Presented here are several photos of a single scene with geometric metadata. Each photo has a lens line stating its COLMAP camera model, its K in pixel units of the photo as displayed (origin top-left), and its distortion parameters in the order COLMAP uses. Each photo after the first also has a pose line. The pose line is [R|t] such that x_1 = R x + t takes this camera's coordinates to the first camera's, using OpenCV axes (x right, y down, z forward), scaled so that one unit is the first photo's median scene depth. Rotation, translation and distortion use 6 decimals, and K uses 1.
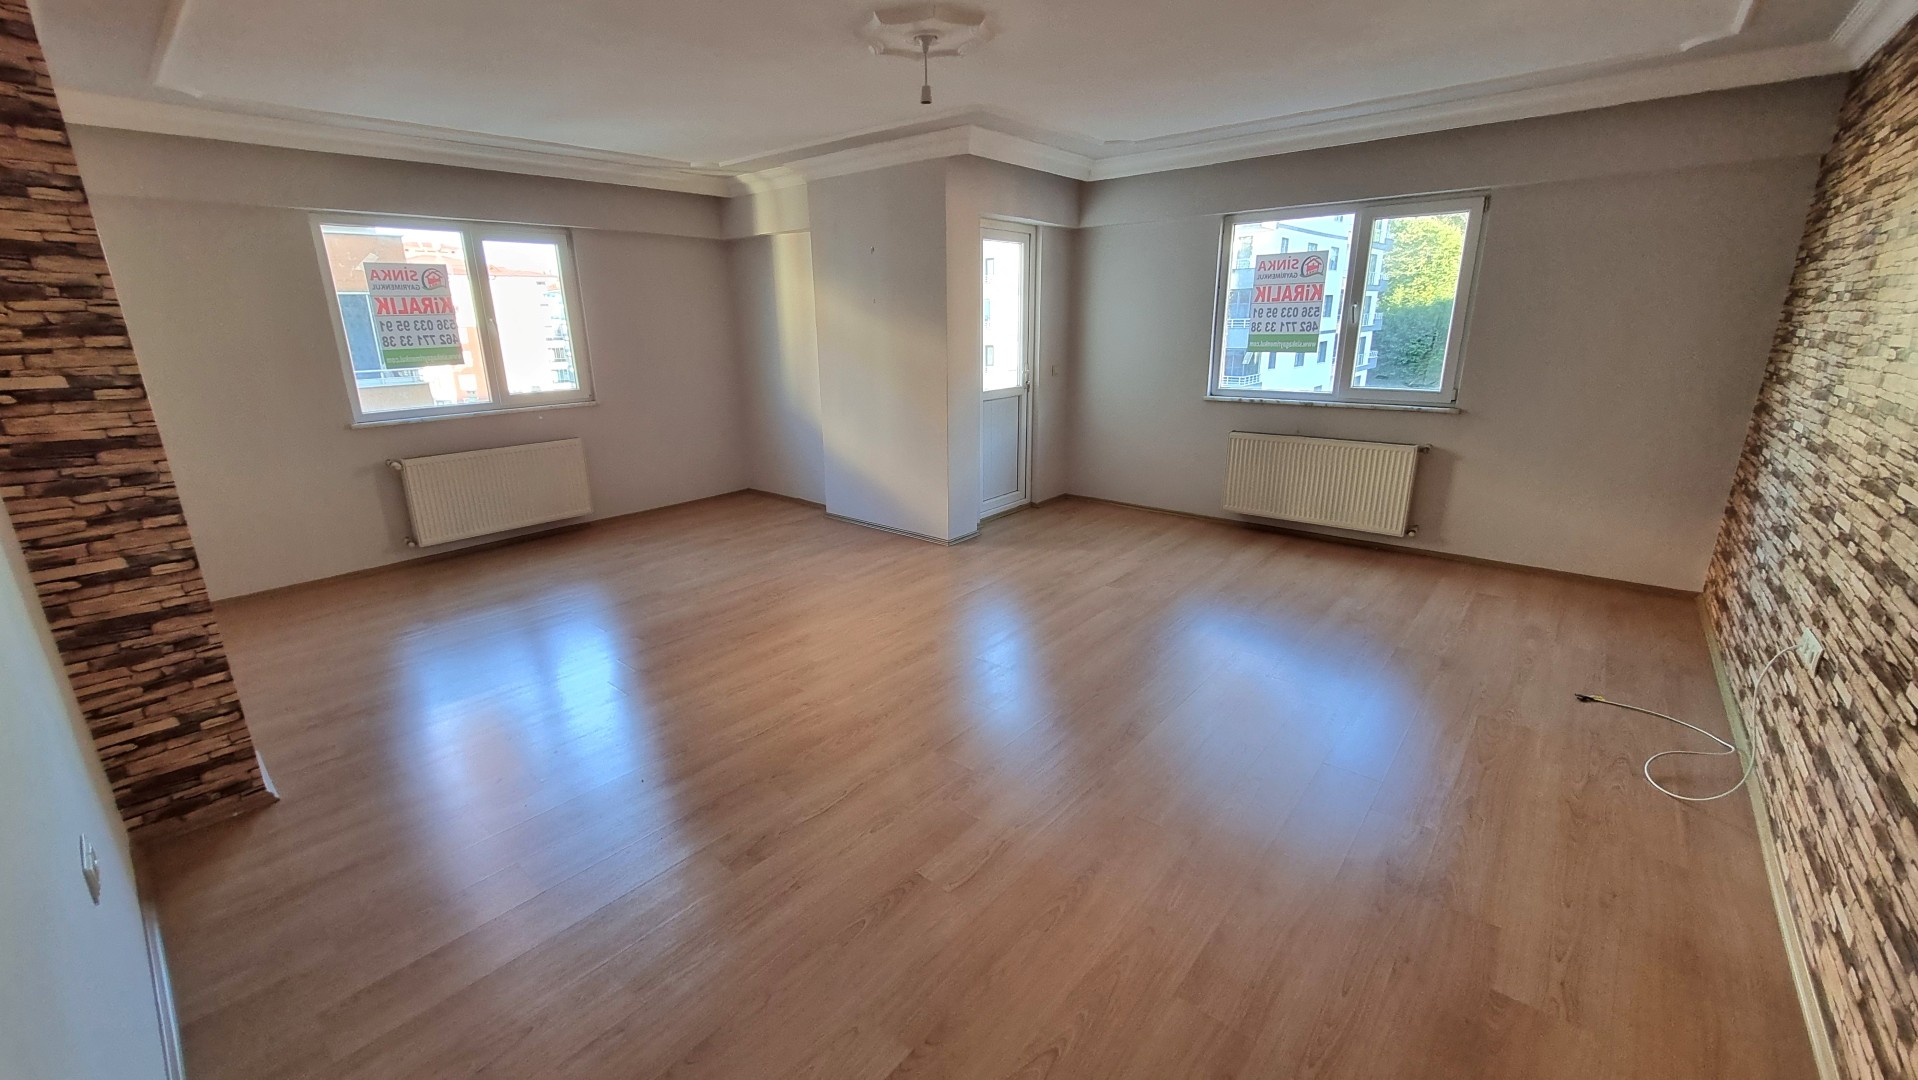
lens RADIAL K [[745.4, 0, 930.2], [0, 745.4, 534.1], [0, 0, 1]] dist [0.002104, -0.000008]
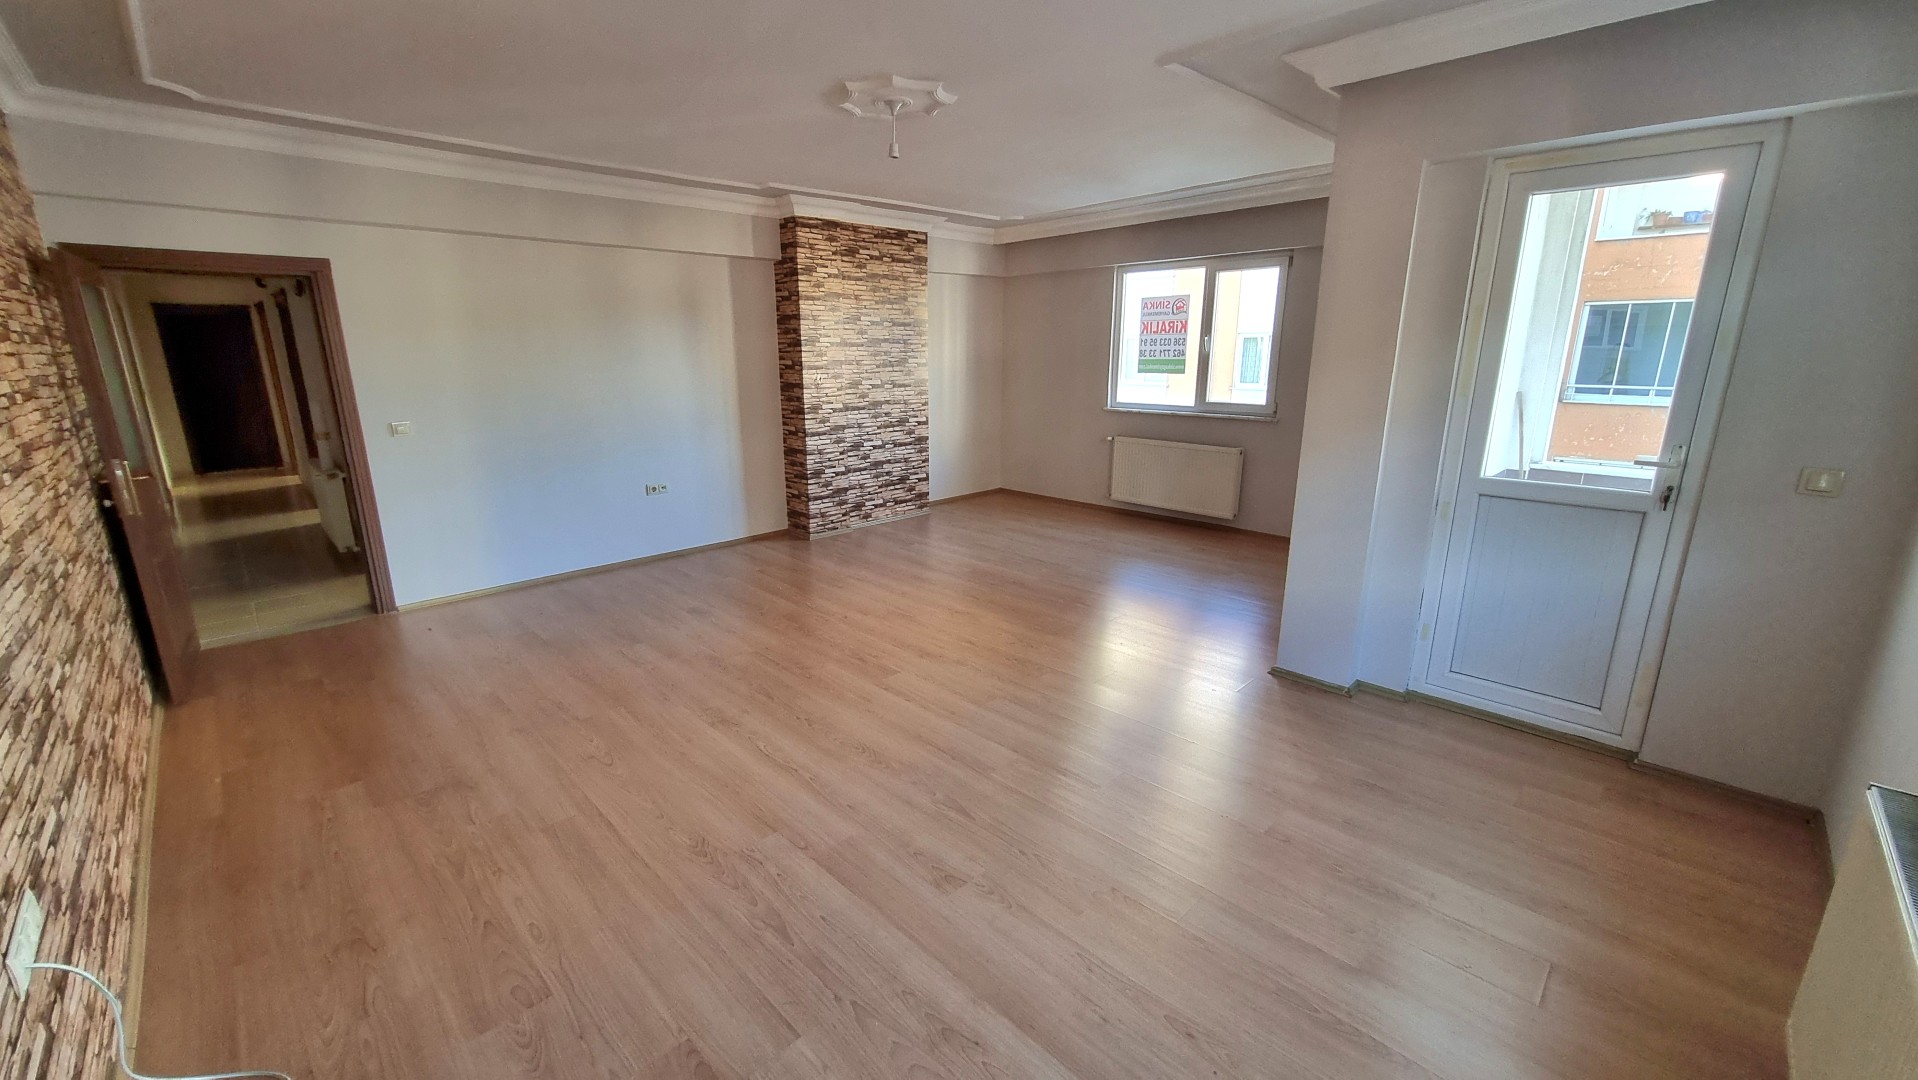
lens RADIAL K [[745.4, 0, 930.2], [0, 745.4, 534.1], [0, 0, 1]] dist [0.002104, -0.000008]
pose [[-0.082924, 0.261673, -0.961588, 0.732810], [-0.271014, 0.922623, 0.274441, -0.222385], [0.958997, 0.283361, -0.005591, 0.727312]]
